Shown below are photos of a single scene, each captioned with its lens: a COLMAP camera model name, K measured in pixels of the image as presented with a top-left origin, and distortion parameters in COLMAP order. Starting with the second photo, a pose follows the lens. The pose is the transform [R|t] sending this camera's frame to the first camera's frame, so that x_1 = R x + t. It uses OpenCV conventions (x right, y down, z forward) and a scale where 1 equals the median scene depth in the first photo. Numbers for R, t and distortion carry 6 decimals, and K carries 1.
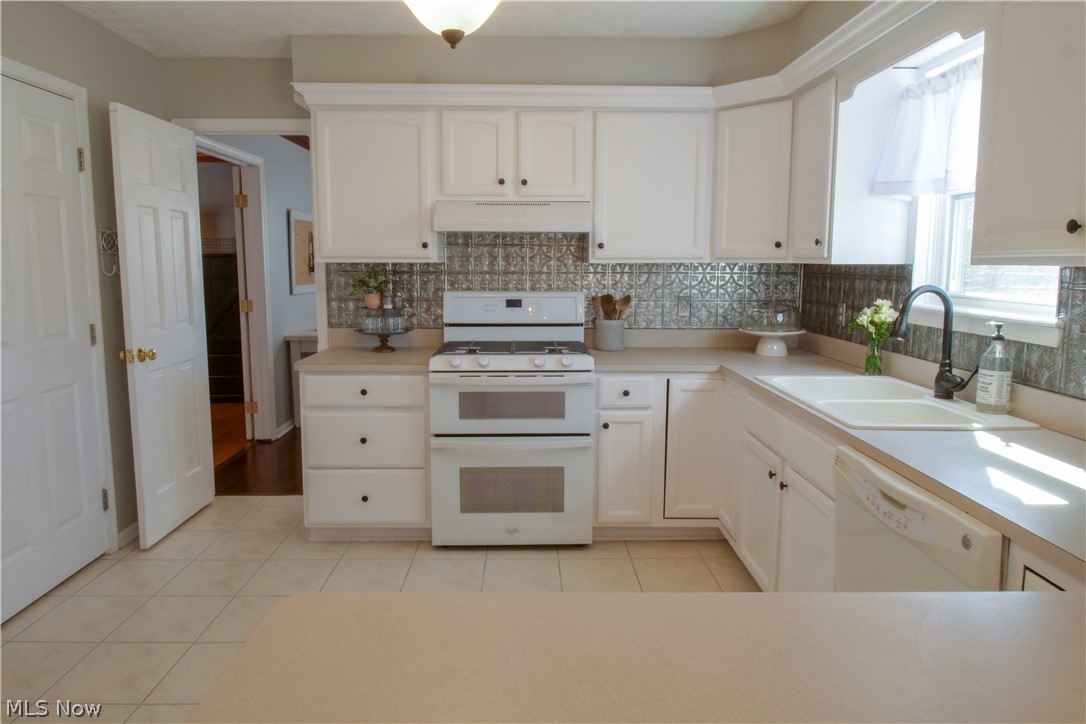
lens RADIAL K [[661.0, 0, 538.0], [0, 661.0, 338.0], [0, 0, 1]] dist [0.002576, -0.014286]
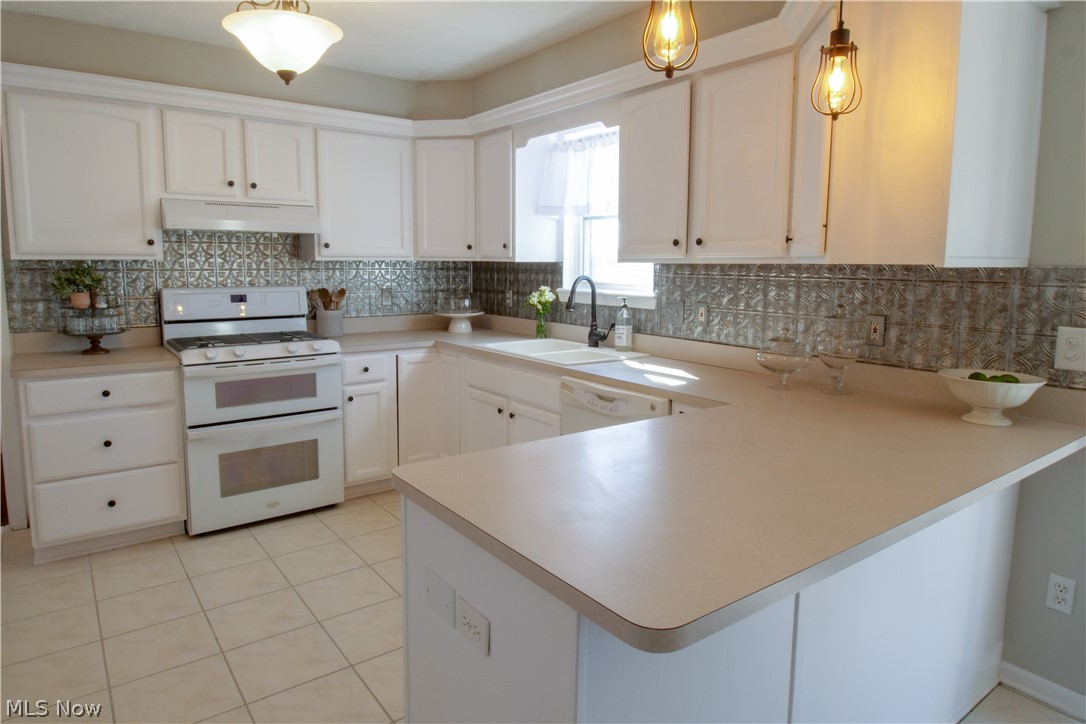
lens RADIAL K [[661.0, 0, 540.1], [0, 661.0, 337.9], [0, 0, 1]] dist [0.002576, -0.014286]
pose [[0.812153, -0.065991, 0.579701, -0.297256], [0.062973, 0.997693, 0.025350, 0.015910], [-0.580036, 0.015918, 0.814435, -0.156944]]
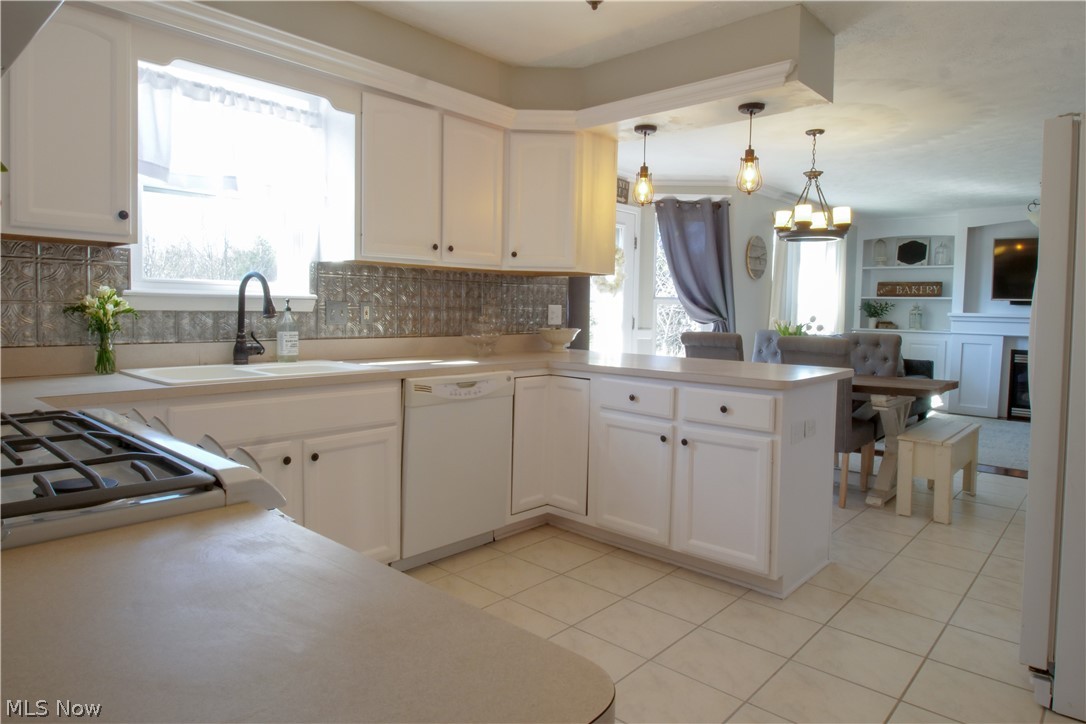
lens RADIAL K [[661.0, 0, 545.2], [0, 661.0, 339.5], [0, 0, 1]] dist [0.002576, -0.014286]
pose [[-0.732924, -0.050316, 0.678447, -0.454938], [0.057487, 0.989114, 0.135460, -0.064471], [-0.677877, 0.138283, -0.722053, 1.097593]]
